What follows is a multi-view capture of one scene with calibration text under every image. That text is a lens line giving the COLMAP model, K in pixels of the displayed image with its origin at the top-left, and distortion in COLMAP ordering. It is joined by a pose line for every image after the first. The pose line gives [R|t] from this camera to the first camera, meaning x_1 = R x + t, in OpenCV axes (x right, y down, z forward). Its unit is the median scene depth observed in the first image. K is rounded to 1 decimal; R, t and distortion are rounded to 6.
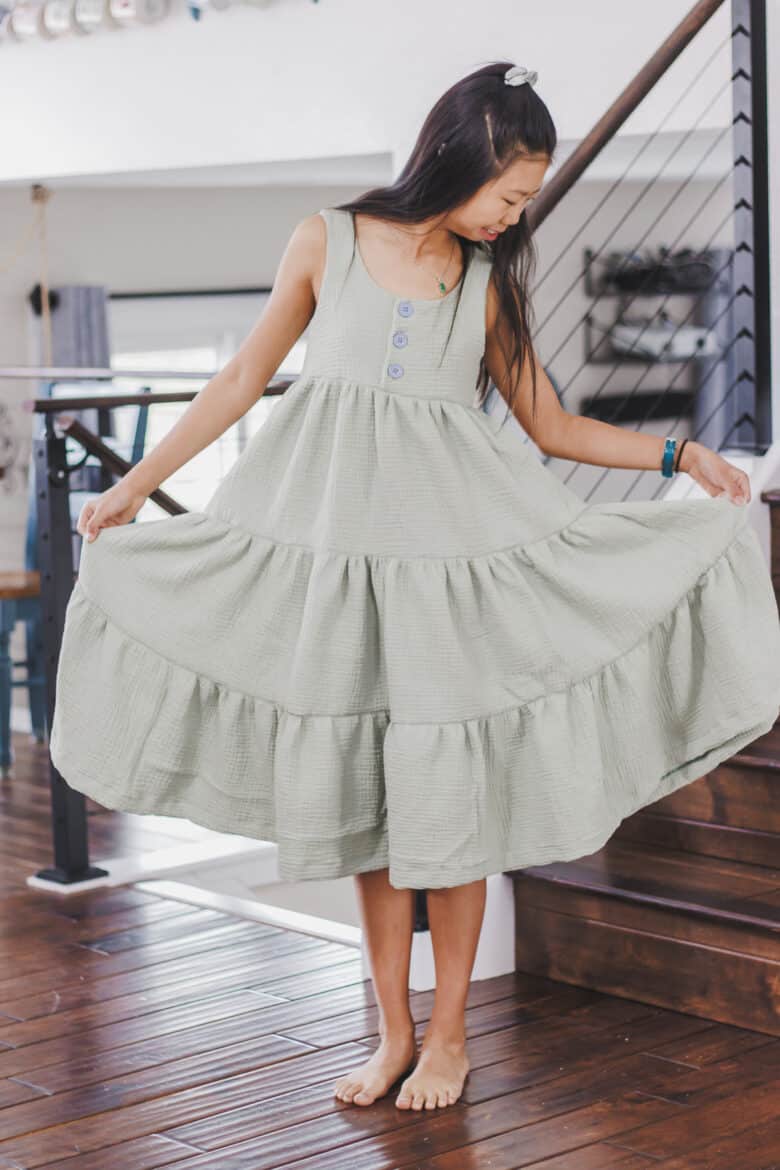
lens RADIAL K [[2807.4, 0, 391.1], [0, 2807.4, 584.8], [0, 0, 1]] dist [0.030060, 0.000000]
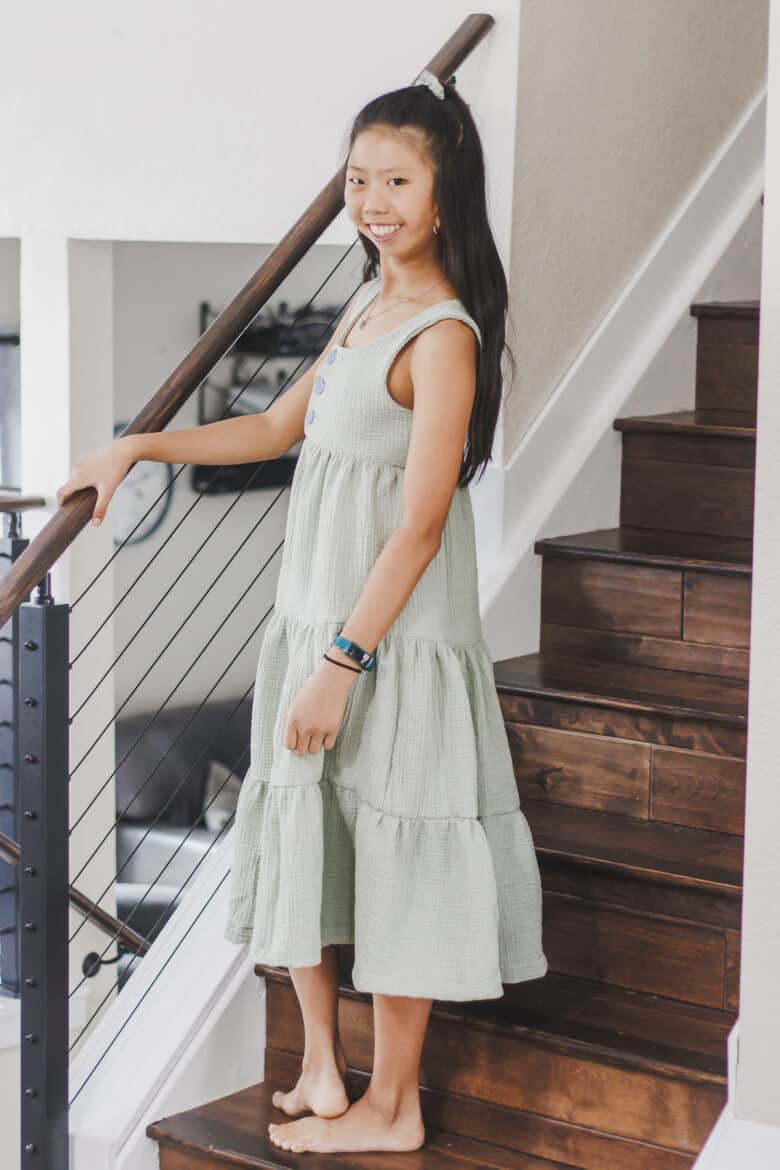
lens RADIAL K [[2807.4, 0, 396.6], [0, 2807.4, 585.5], [0, 0, 1]] dist [0.030060, 0.000000]
pose [[0.986619, 0.027662, 0.160682, -0.026819], [-0.029323, 0.999538, 0.007975, -0.072360], [-0.160387, -0.012580, 0.986974, 0.154858]]
